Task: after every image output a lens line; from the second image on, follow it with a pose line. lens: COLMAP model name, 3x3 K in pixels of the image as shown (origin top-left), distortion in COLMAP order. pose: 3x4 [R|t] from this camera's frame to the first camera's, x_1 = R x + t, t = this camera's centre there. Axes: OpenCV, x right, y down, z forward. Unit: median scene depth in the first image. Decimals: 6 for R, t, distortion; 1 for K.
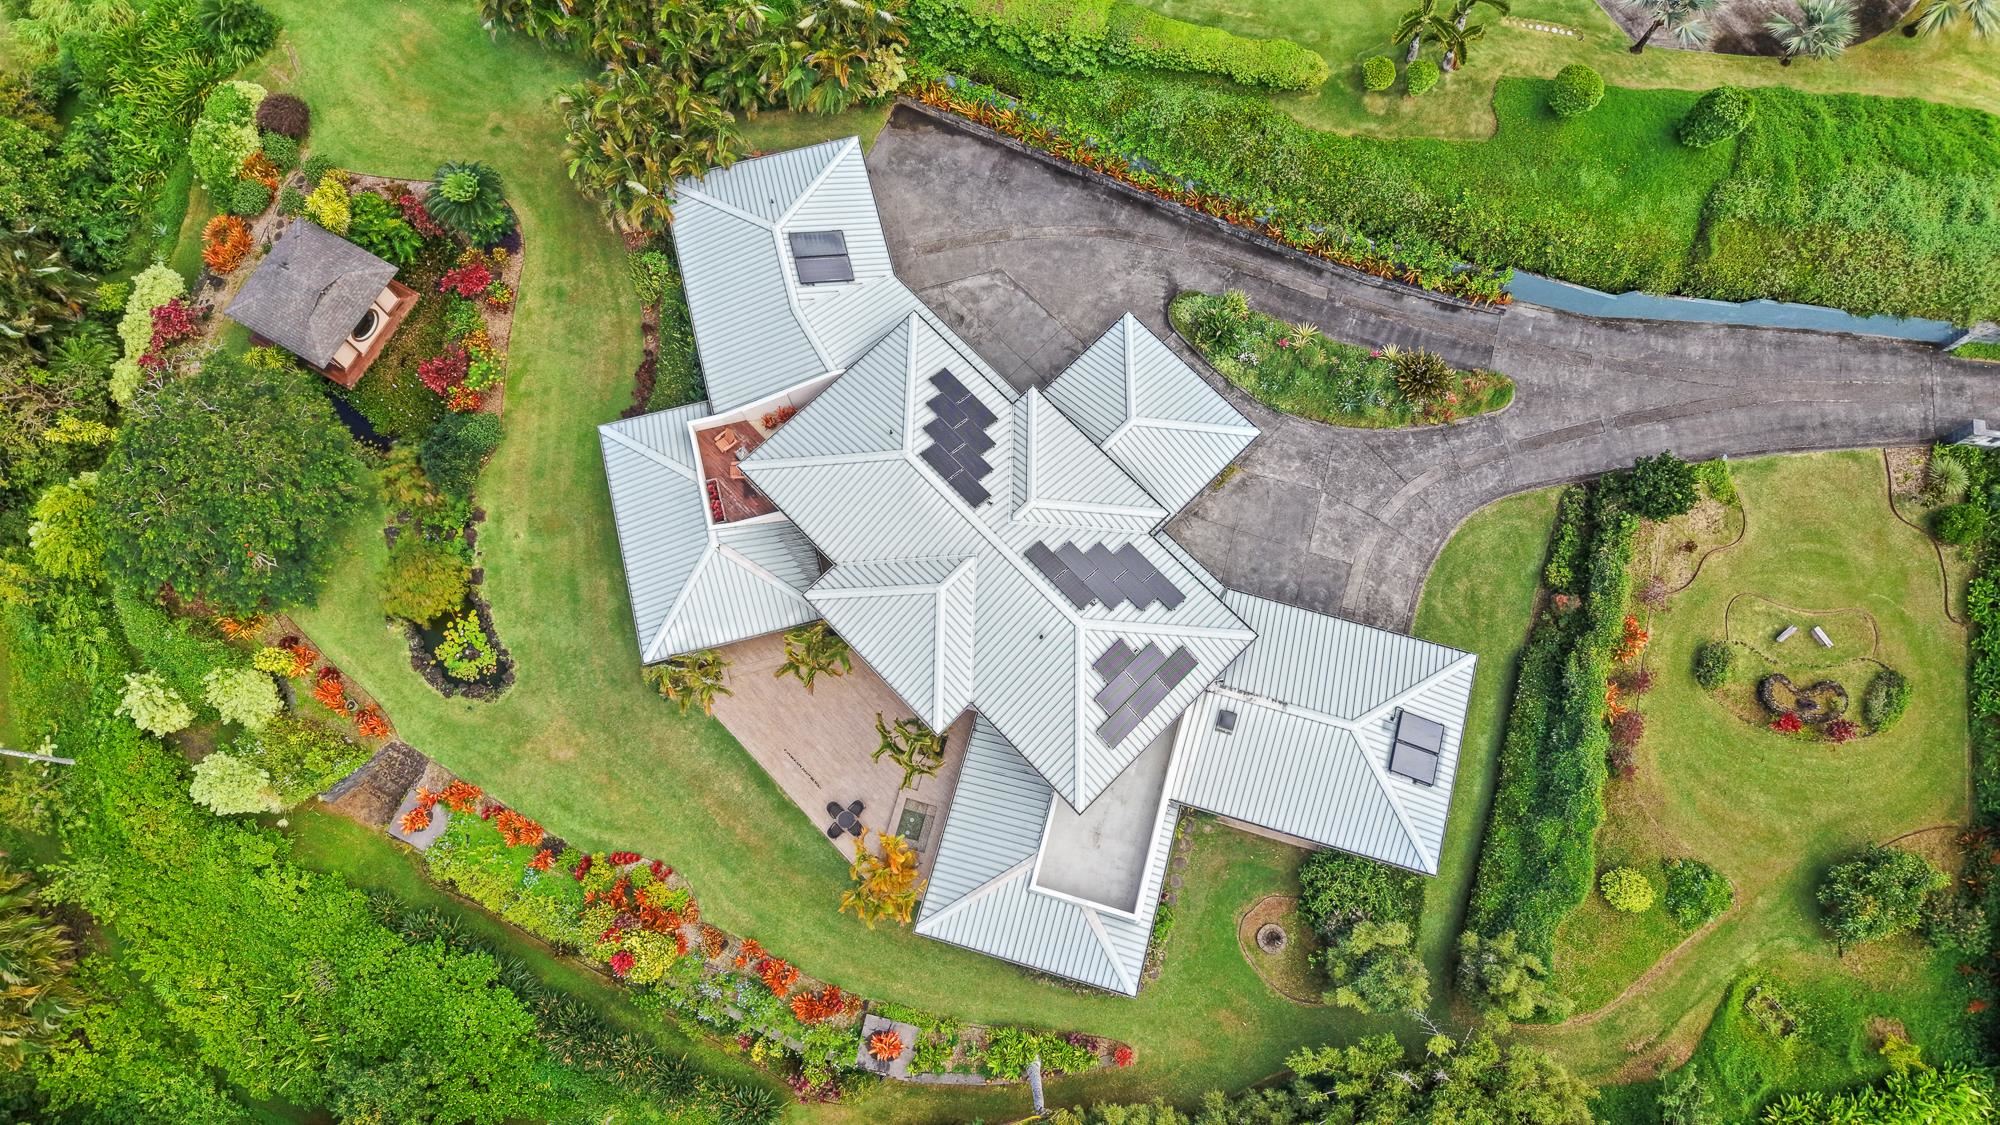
lens RADIAL K [[1354.6, 0, 1000.0], [0, 1354.6, 562.5], [0, 0, 1]] dist [0.077111, -0.117339]
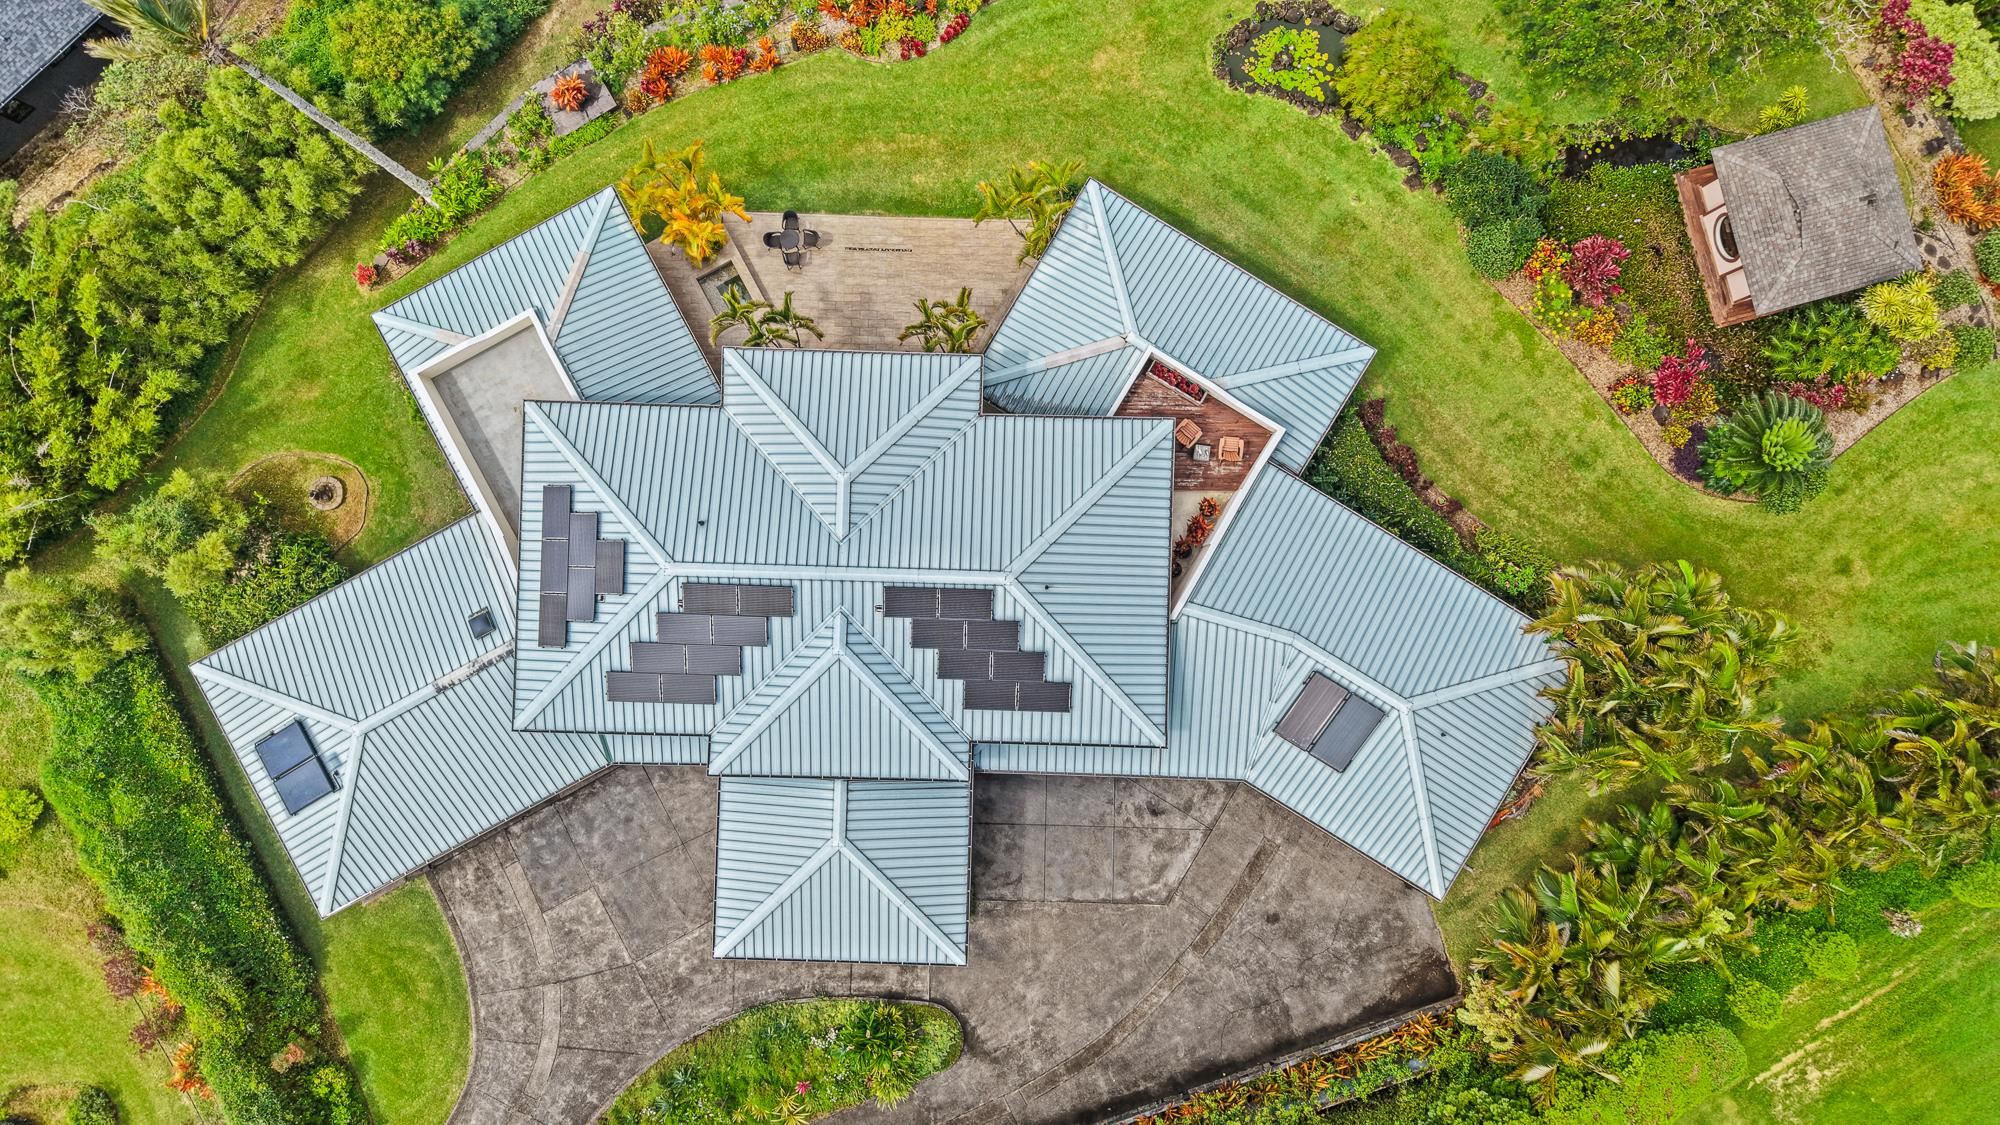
lens RADIAL K [[1379.4, 0, 1000.0], [0, 1379.4, 562.5], [0, 0, 1]] dist [0.046476, -0.046983]
pose [[-0.718129, 0.695908, -0.001809, -0.064204], [-0.664881, -0.685339, 0.297059, -0.266567], [0.205486, 0.214529, 0.954857, 0.256767]]
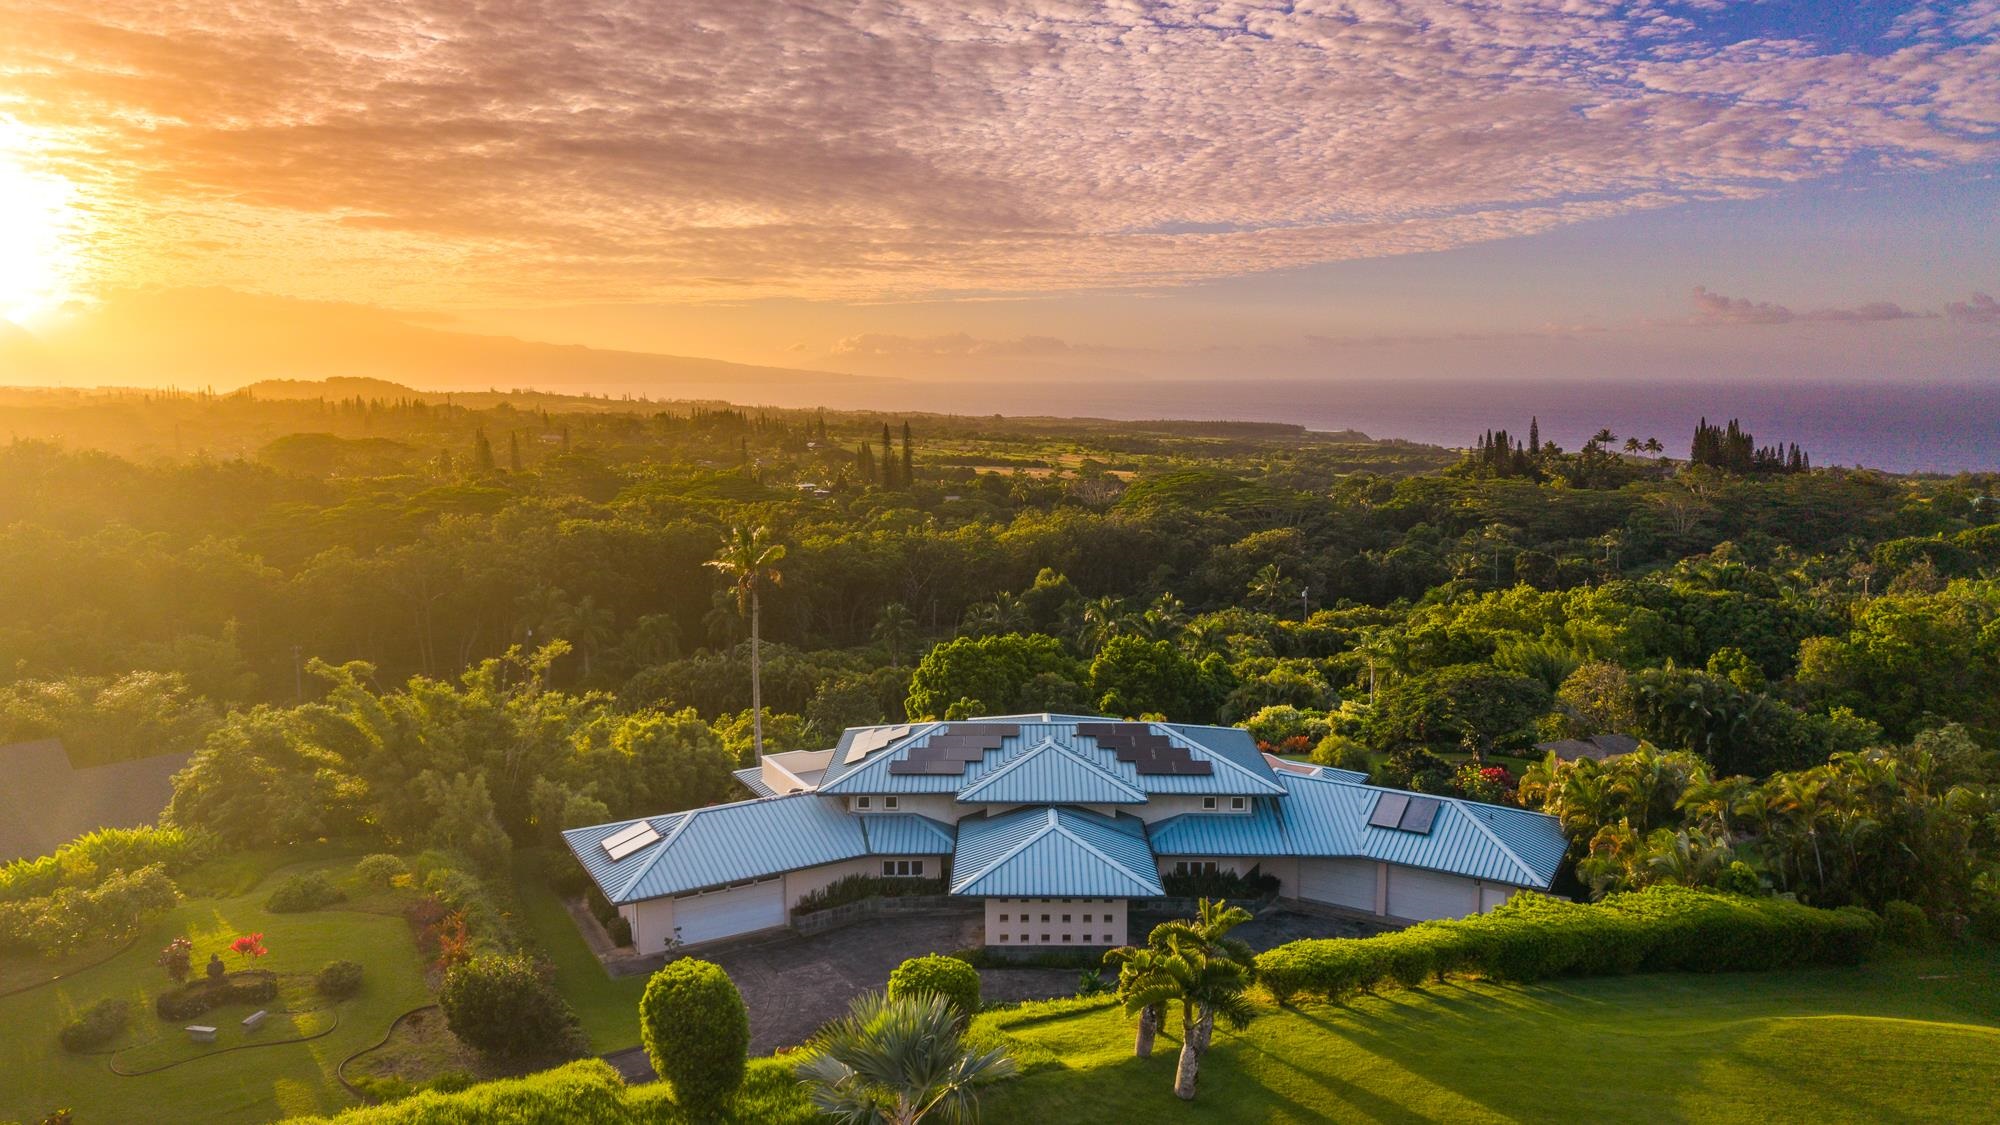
lens RADIAL K [[1361.7, 0, 1000.0], [0, 1361.7, 562.5], [0, 0, 1]] dist [0.071814, -0.092250]
pose [[-0.702673, 0.087527, -0.706109, 0.747216], [-0.681690, 0.201495, 0.703348, -0.751150], [0.203839, 0.975571, -0.081919, 0.844242]]
